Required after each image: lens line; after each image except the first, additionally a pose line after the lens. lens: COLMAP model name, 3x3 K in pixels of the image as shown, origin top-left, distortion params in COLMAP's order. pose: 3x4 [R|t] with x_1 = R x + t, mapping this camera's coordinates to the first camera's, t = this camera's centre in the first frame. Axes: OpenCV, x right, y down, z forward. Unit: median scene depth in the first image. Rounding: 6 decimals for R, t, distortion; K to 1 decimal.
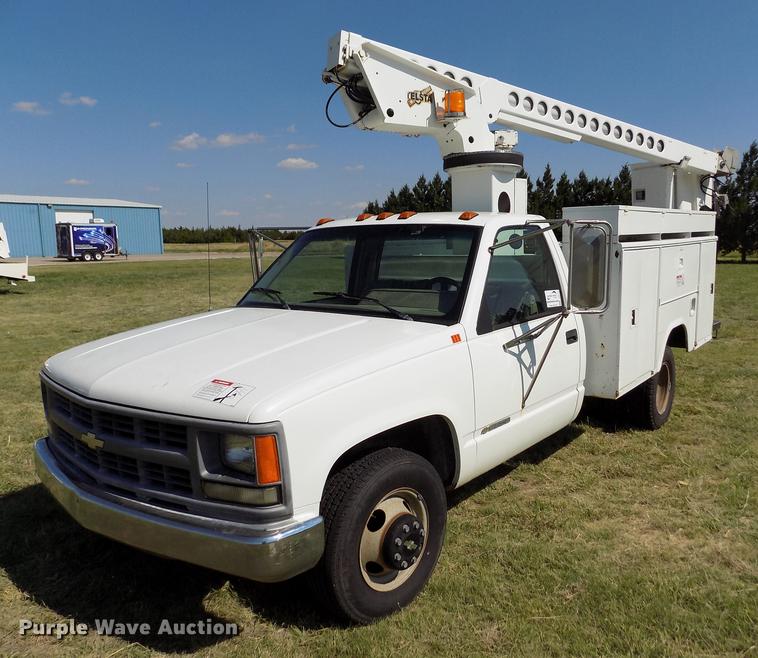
lens RADIAL K [[643.9, 0, 378.8], [0, 643.9, 340.2], [0, 0, 1]] dist [-0.079820, 0.090013]
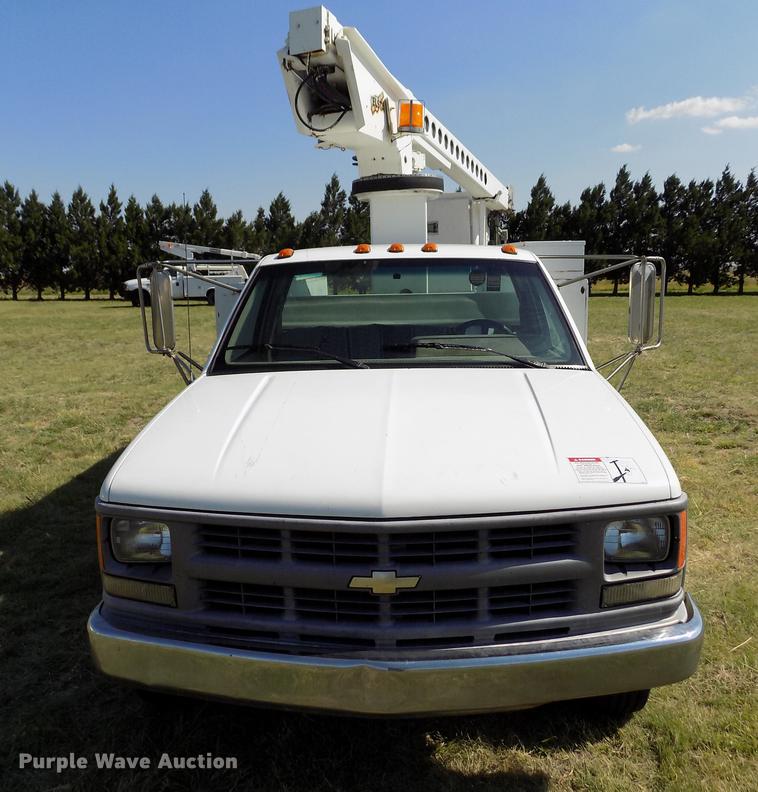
lens RADIAL K [[752.3, 0, 401.3], [0, 752.3, 395.9], [0, 0, 1]] dist [-0.048966, 0.010639]
pose [[0.801493, -0.097660, 0.589976, -0.421167], [0.095668, 0.994808, 0.034706, -0.028357], [-0.590303, 0.028625, 0.806674, 0.171109]]
